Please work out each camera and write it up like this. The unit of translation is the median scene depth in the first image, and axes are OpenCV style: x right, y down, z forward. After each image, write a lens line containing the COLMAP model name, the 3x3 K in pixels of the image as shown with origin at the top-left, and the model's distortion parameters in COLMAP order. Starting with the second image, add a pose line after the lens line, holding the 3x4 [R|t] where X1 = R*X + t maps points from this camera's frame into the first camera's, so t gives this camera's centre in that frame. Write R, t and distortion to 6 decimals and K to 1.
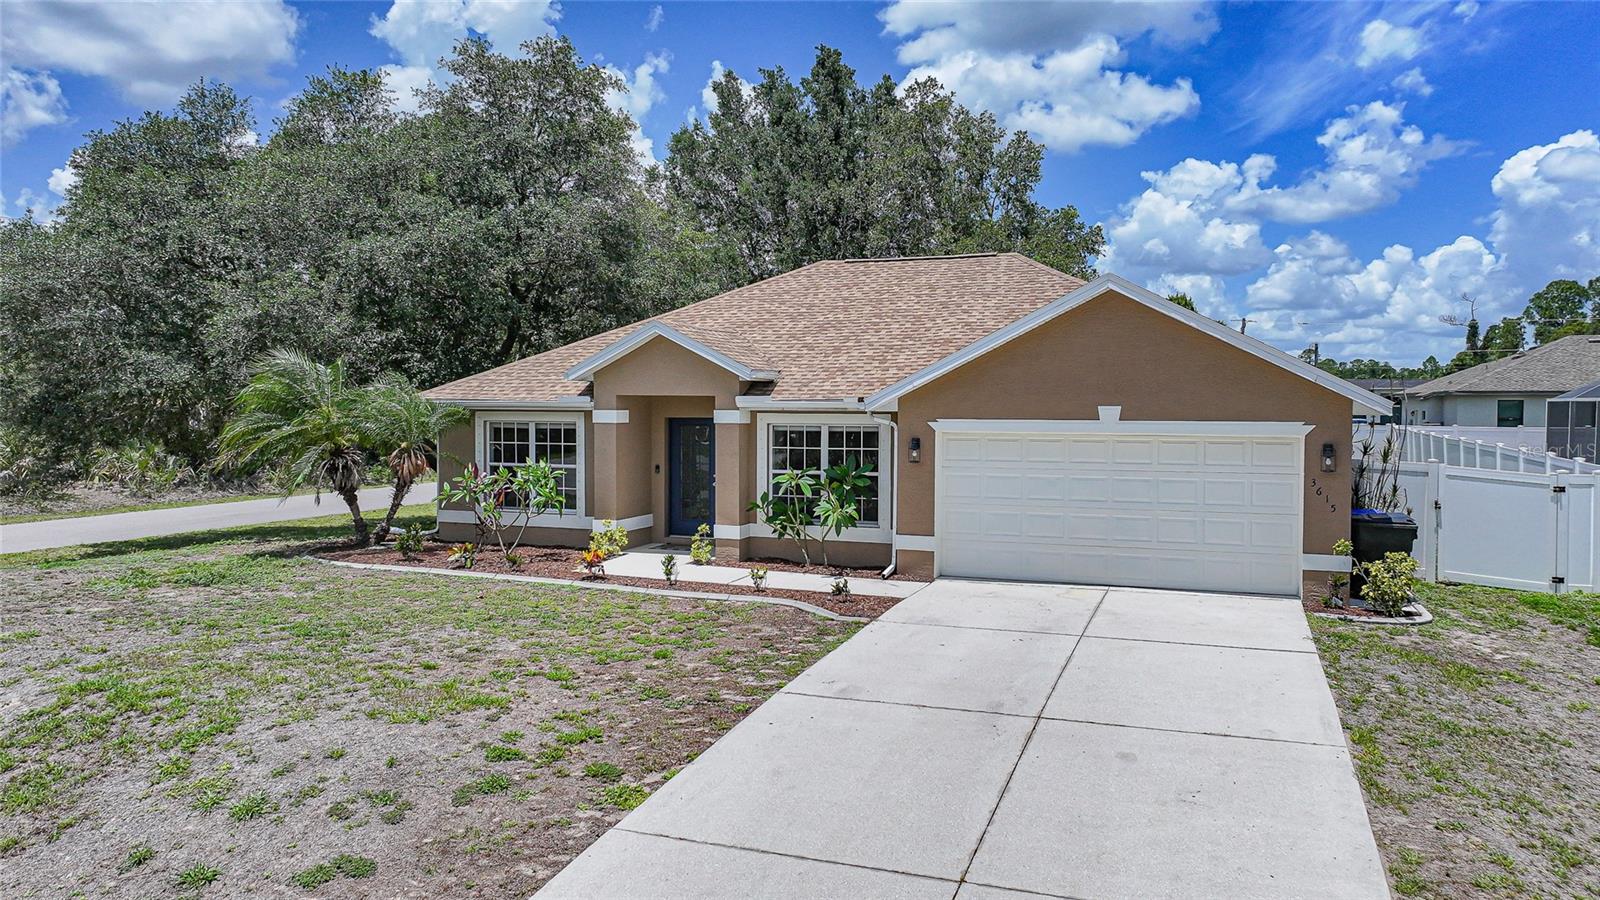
lens RADIAL K [[1123.3, 0, 805.7], [0, 1123.3, 443.4], [0, 0, 1]] dist [-0.006447, 0.023300]
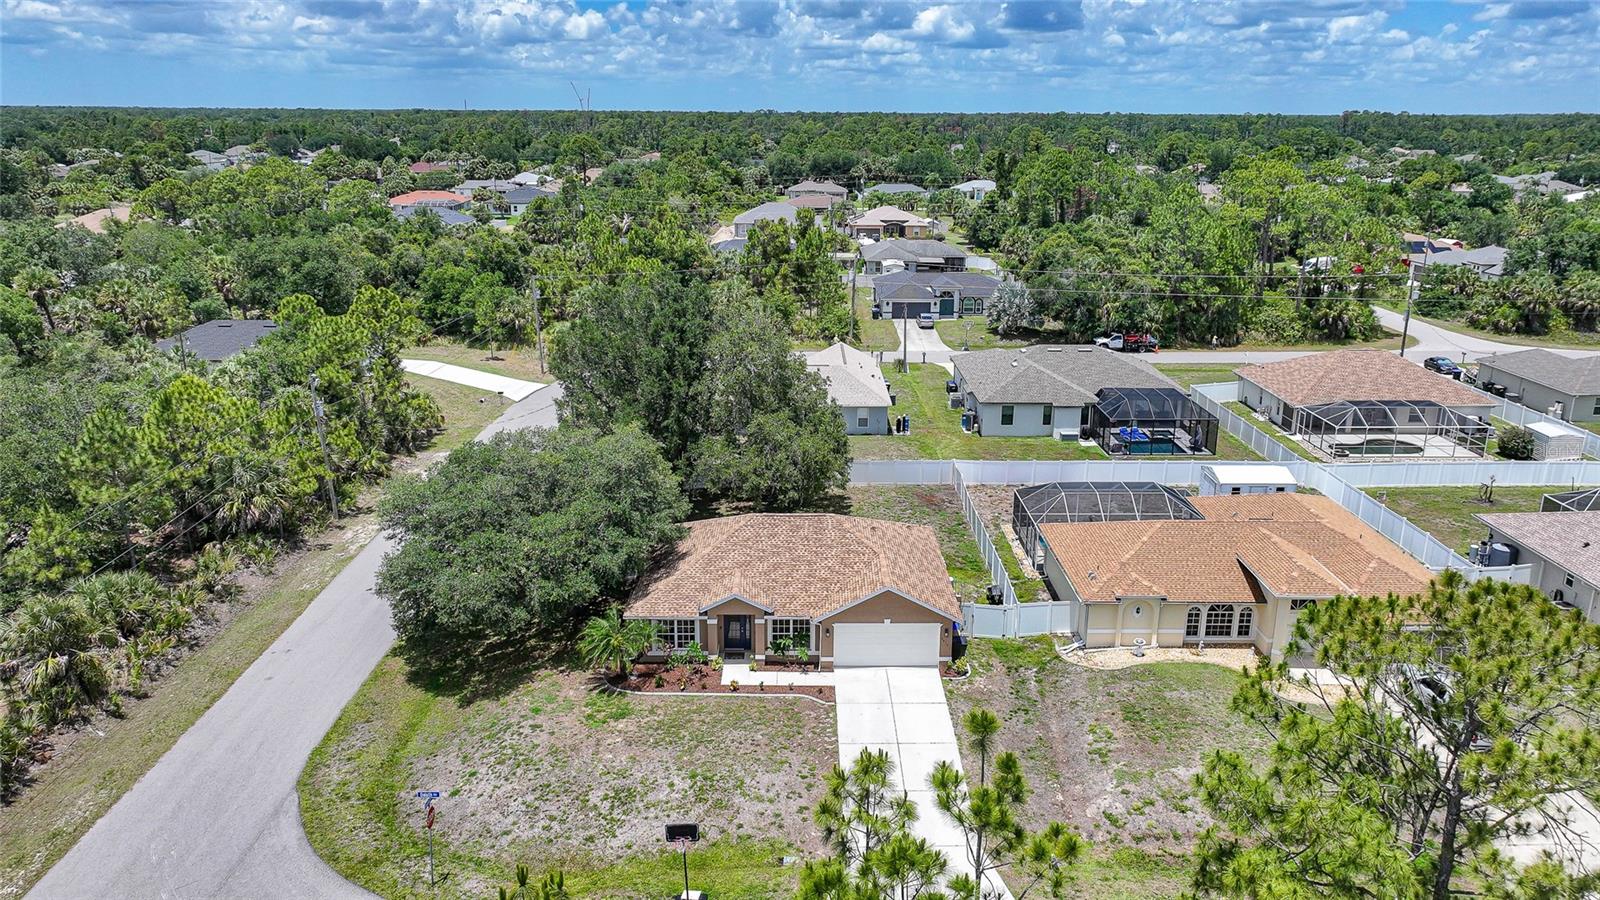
lens RADIAL K [[1123.3, 0, 805.7], [0, 1123.3, 443.4], [0, 0, 1]] dist [-0.006447, 0.023300]
pose [[0.932776, -0.101556, 0.345853, -1.051940], [0.011428, 0.967340, 0.253226, -1.380060], [-0.360274, -0.232251, 0.903472, -1.799116]]
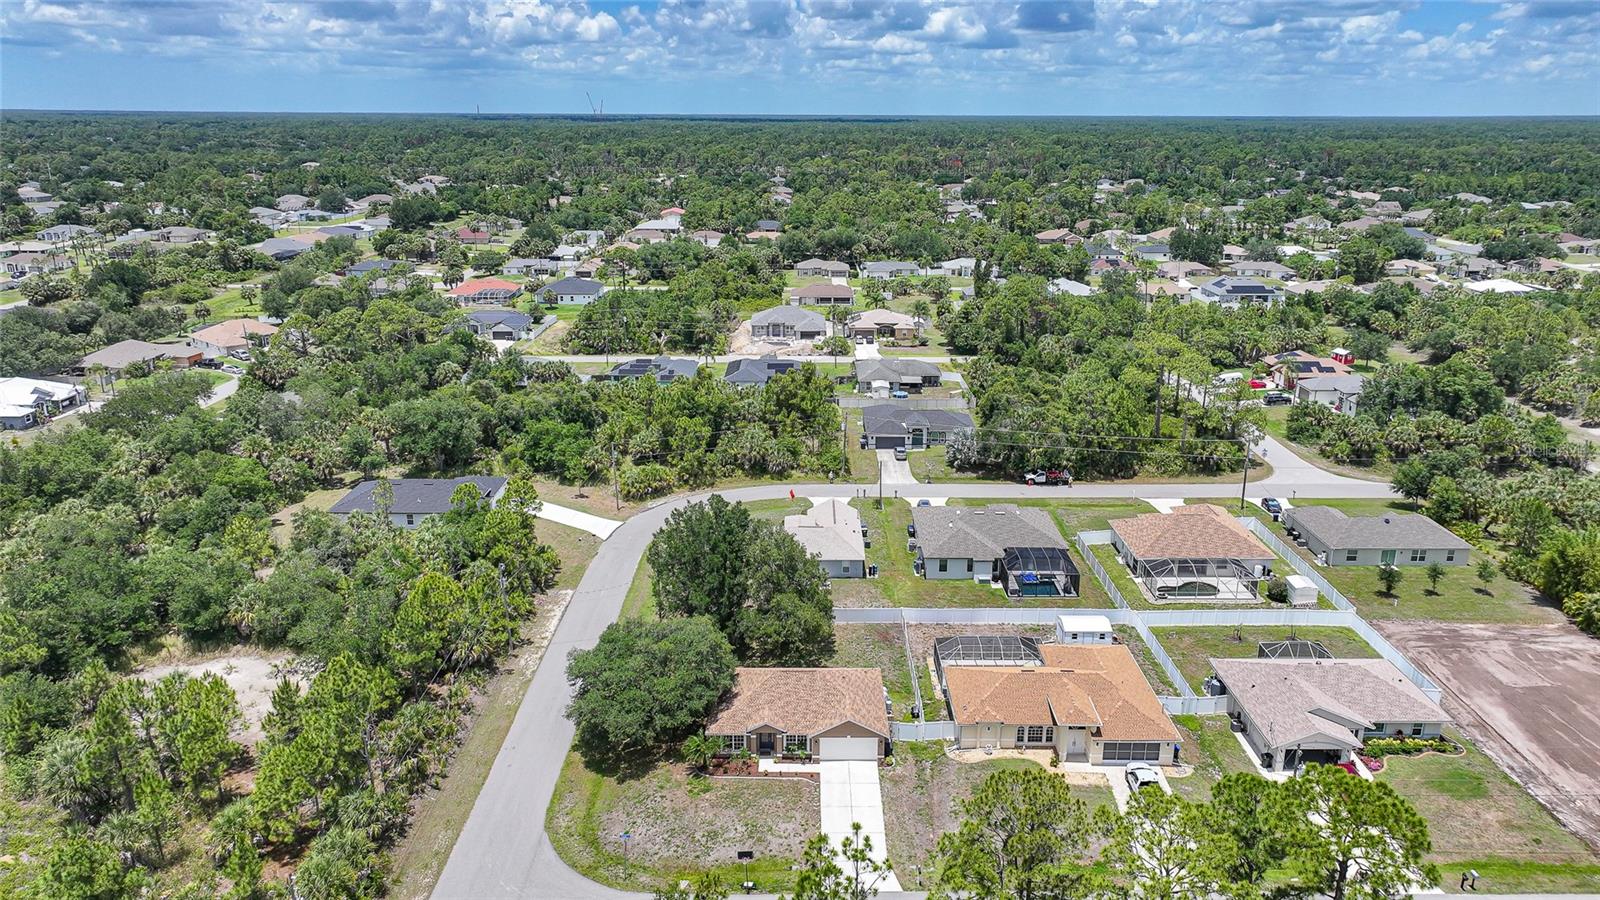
lens RADIAL K [[1120.8, 0, 805.5], [0, 1120.8, 452.5], [0, 0, 1]] dist [0.001629, 0.010271]
pose [[0.936110, -0.105098, 0.335637, -1.832826], [0.014475, 0.965012, 0.261804, -3.115217], [-0.351409, -0.240219, 0.904879, -4.065221]]
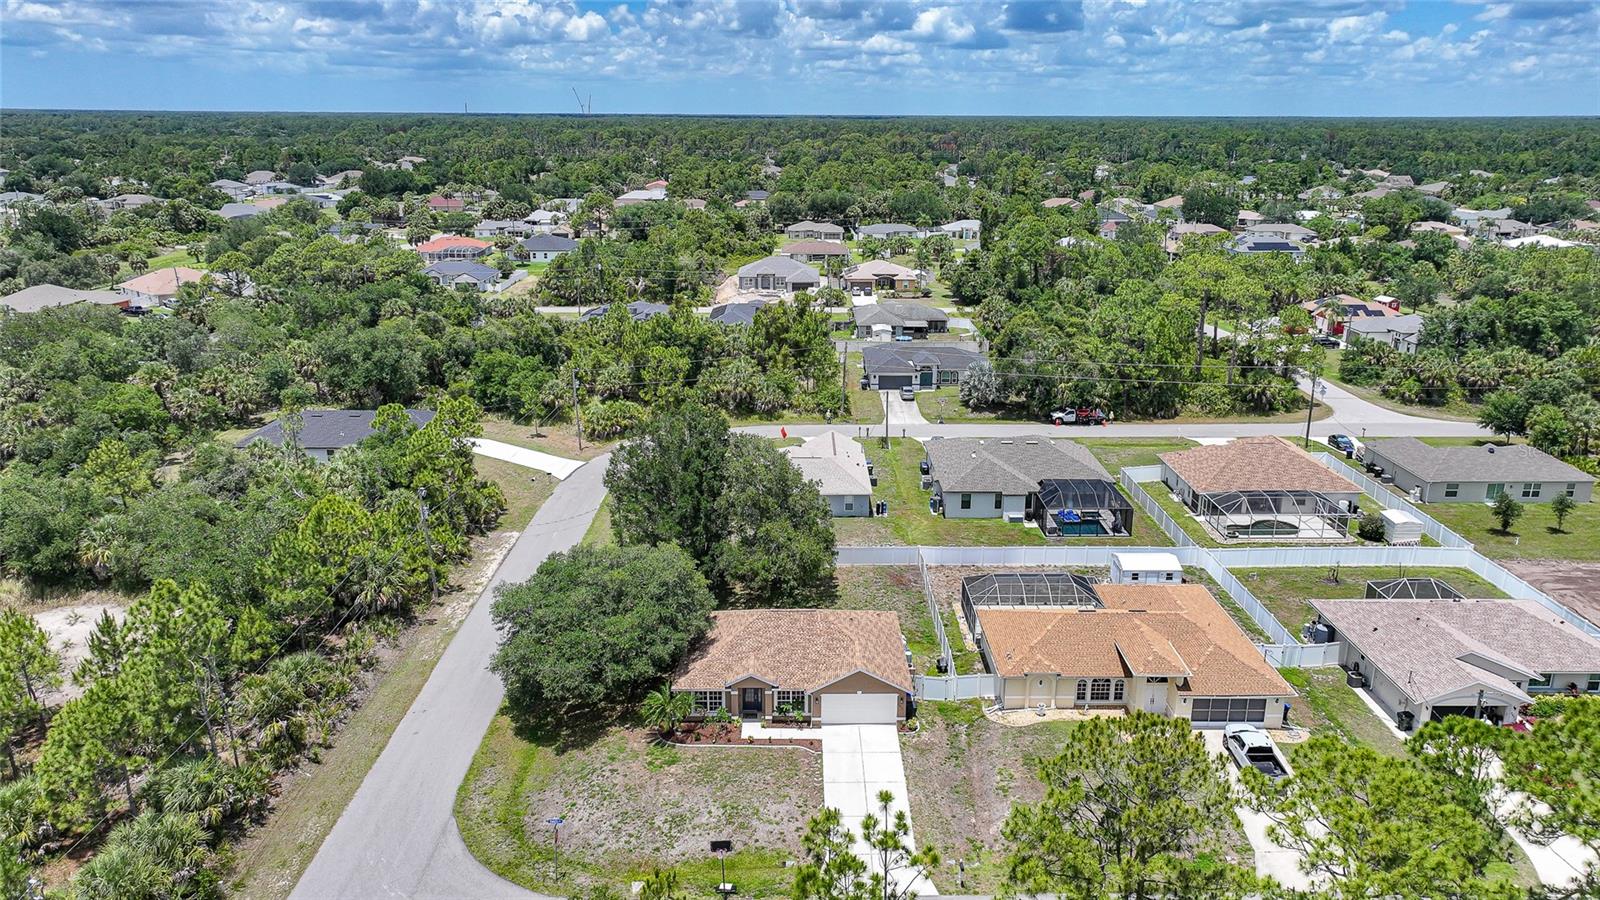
lens RADIAL K [[1120.8, 0, 805.5], [0, 1120.8, 452.5], [0, 0, 1]] dist [0.001629, 0.010271]
pose [[0.932936, -0.106142, 0.344041, -1.434163], [0.013653, 0.965299, 0.260789, -2.204068], [-0.359783, -0.238602, 0.902012, -2.884078]]
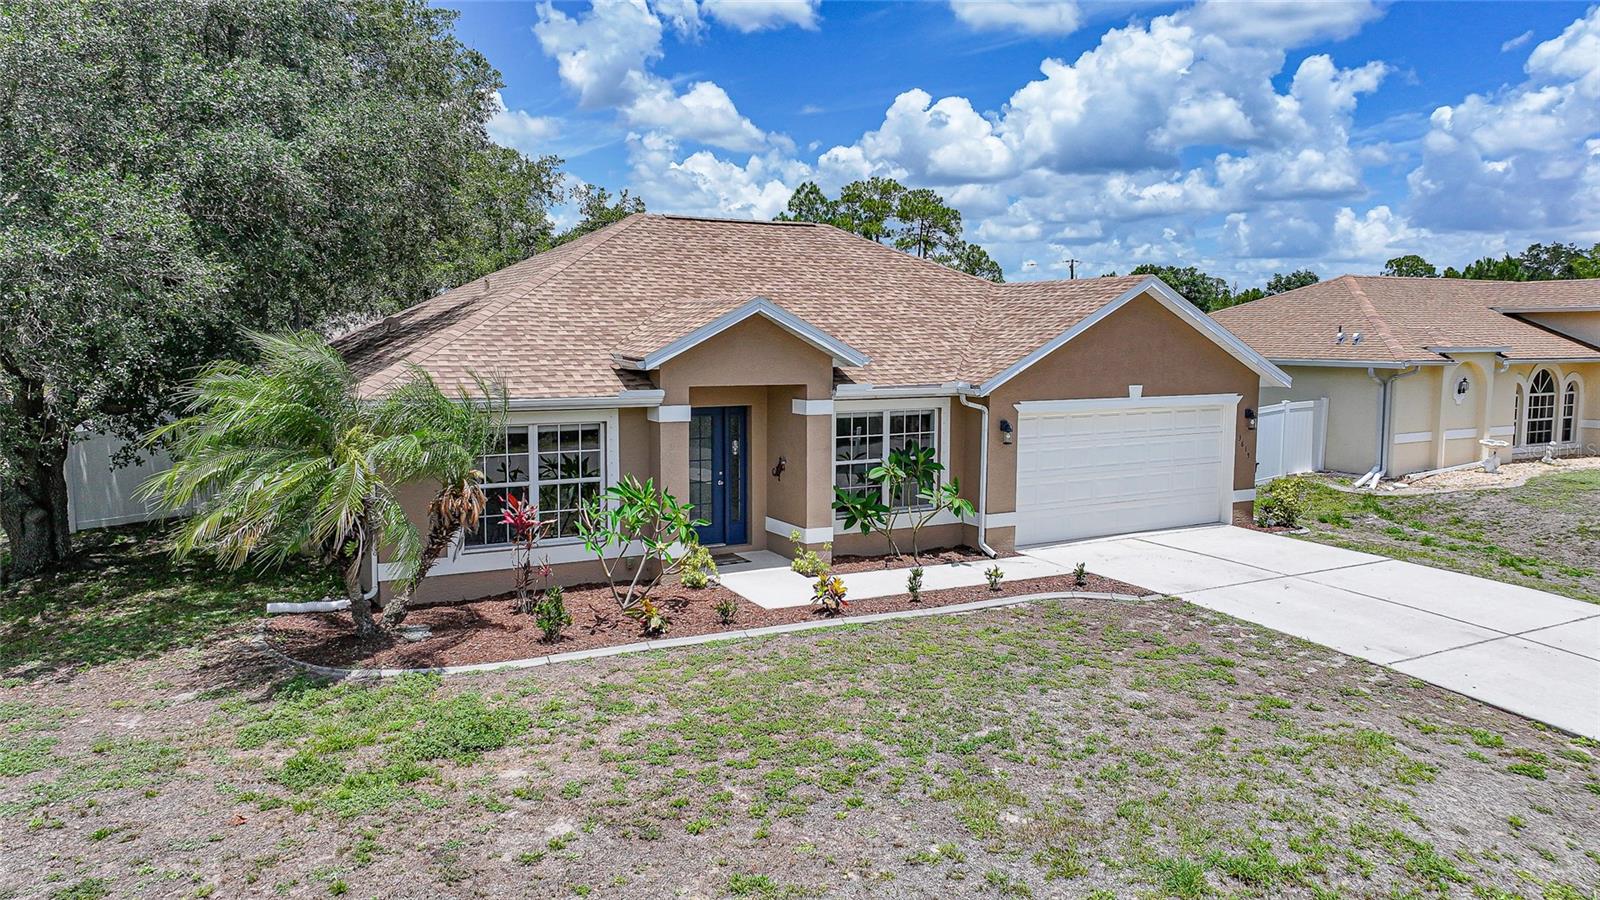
lens RADIAL K [[1120.8, 0, 805.5], [0, 1120.8, 452.5], [0, 0, 1]] dist [0.001629, 0.010271]
pose [[0.645795, -0.085190, 0.758743, -0.860996], [0.026462, 0.995656, 0.089267, -0.077219], [-0.763052, -0.037570, 0.645244, 0.492383]]
